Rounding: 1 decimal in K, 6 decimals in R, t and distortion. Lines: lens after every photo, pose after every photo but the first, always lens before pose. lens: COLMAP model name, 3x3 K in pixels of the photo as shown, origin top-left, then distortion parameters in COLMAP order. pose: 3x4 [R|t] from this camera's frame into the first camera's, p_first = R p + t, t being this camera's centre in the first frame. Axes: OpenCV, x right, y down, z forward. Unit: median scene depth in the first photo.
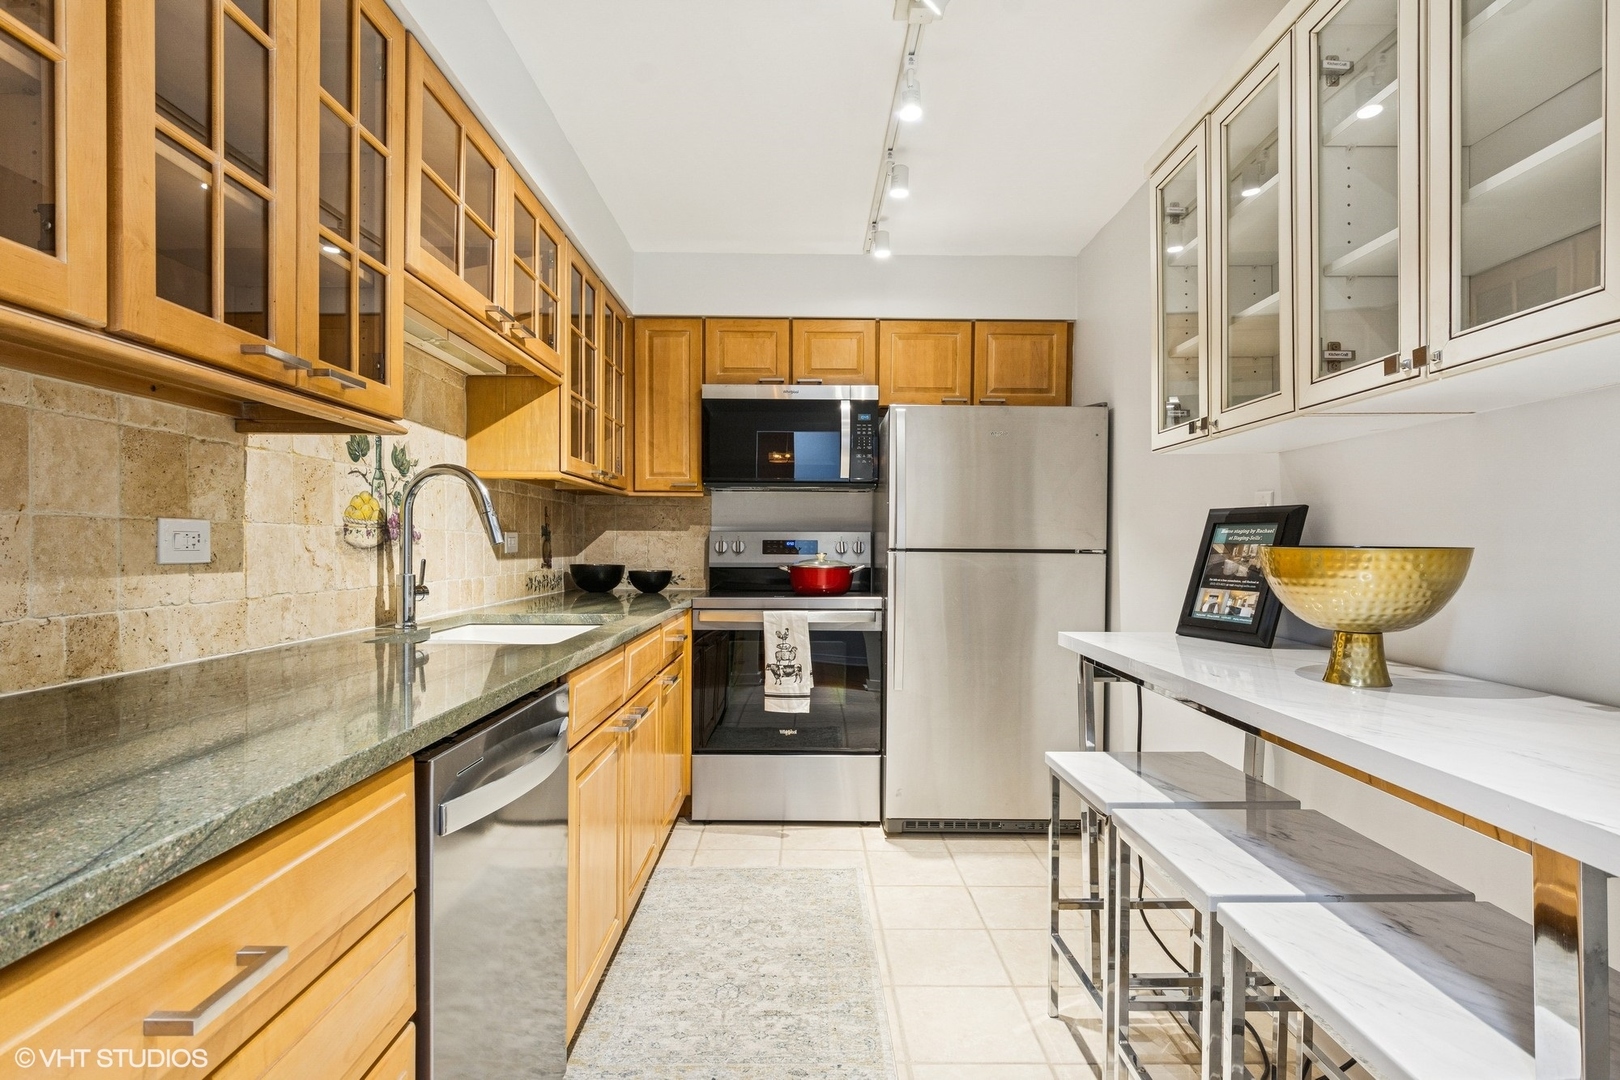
lens RADIAL K [[860.6, 0, 809.6], [0, 860.6, 543.6], [0, 0, 1]] dist [0.005750, 0.000894]
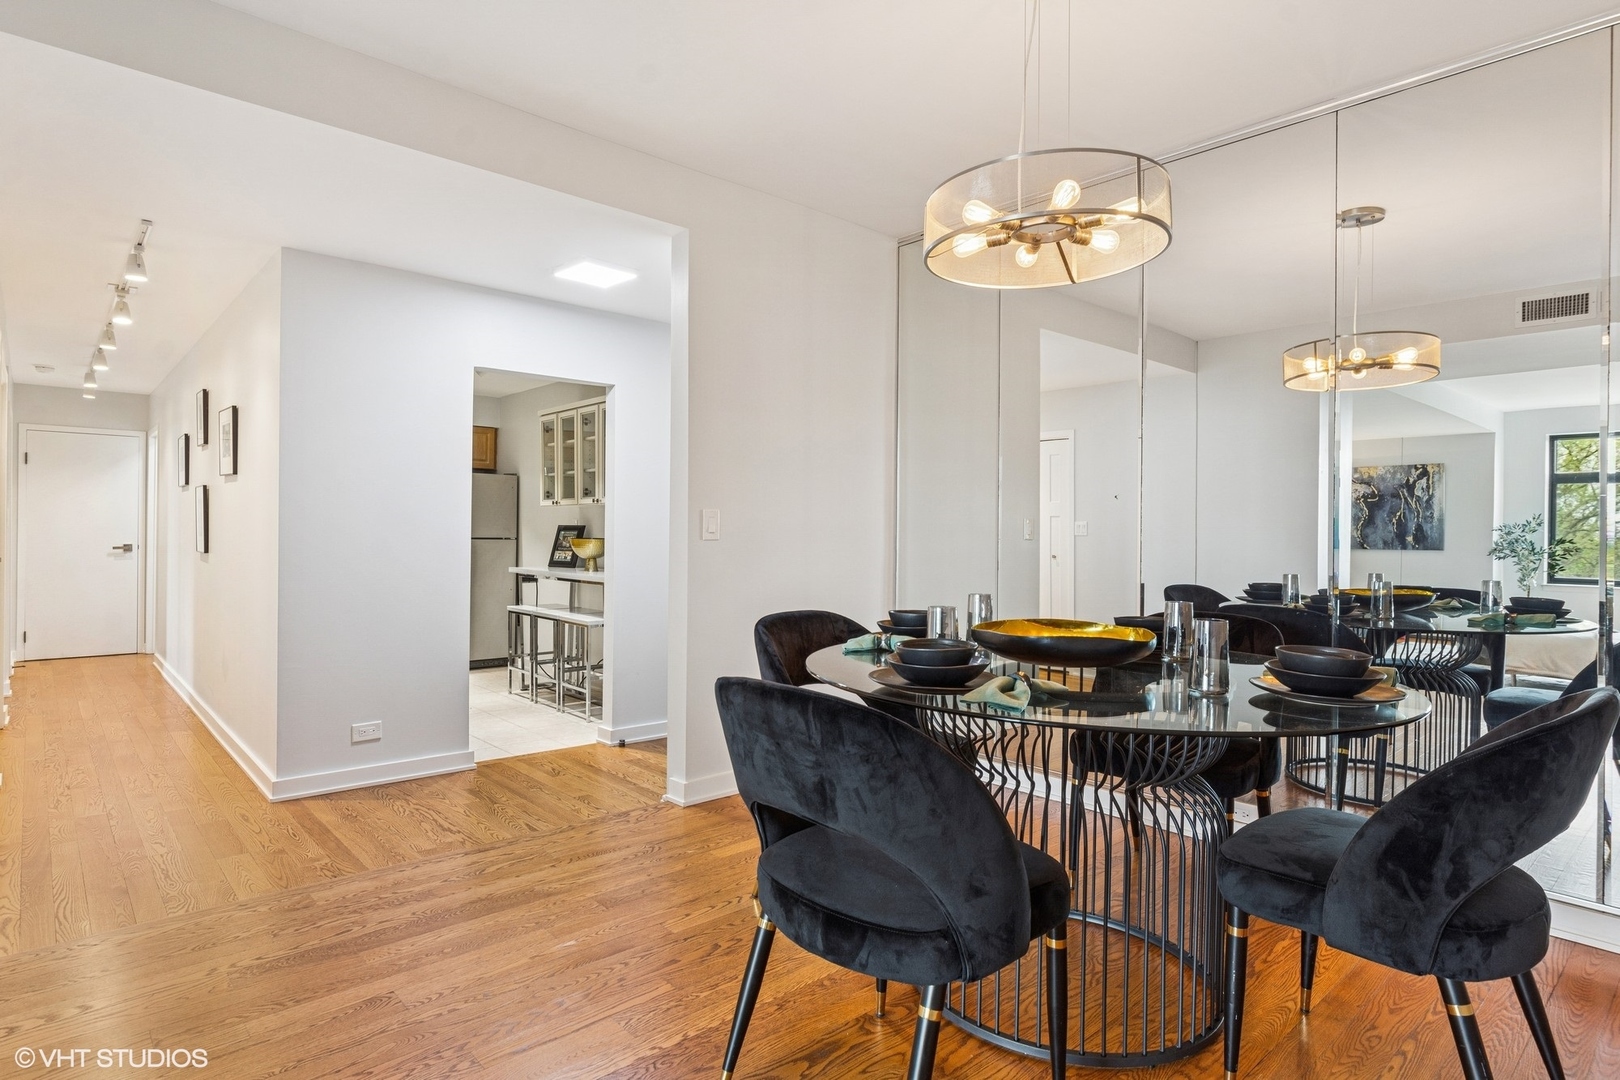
lens RADIAL K [[860.6, 0, 810.9], [0, 860.6, 540.5], [0, 0, 1]] dist [0.005750, 0.000894]
pose [[0.756084, -0.005824, 0.654449, -1.034544], [-0.003379, 0.999912, 0.012801, -0.035444], [-0.654466, -0.011890, 0.755998, -2.287130]]
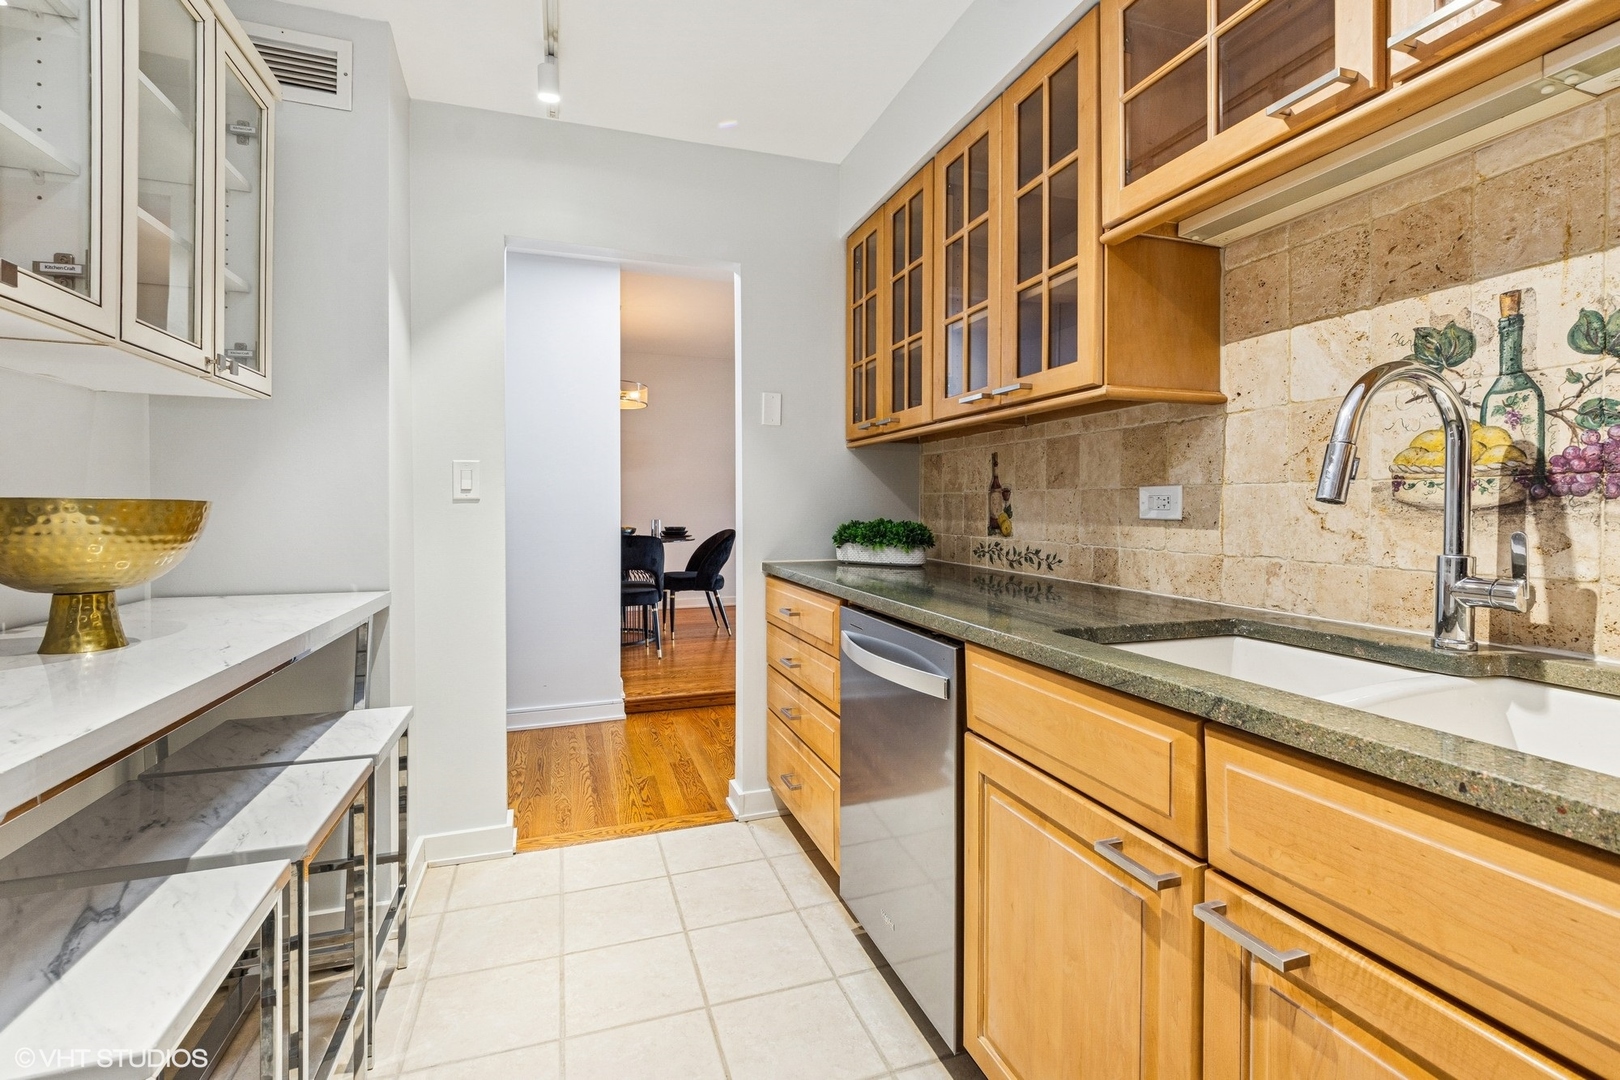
lens RADIAL K [[715.0, 0, 803.9], [0, 715.0, 508.1], [0, 0, 1]] dist [-0.000137, 0.000197]
pose [[-0.951198, -0.004297, -0.308550, 0.128436], [-0.004329, 0.999990, -0.000578, 0.007830], [0.308550, 0.000786, -0.951208, 1.761137]]
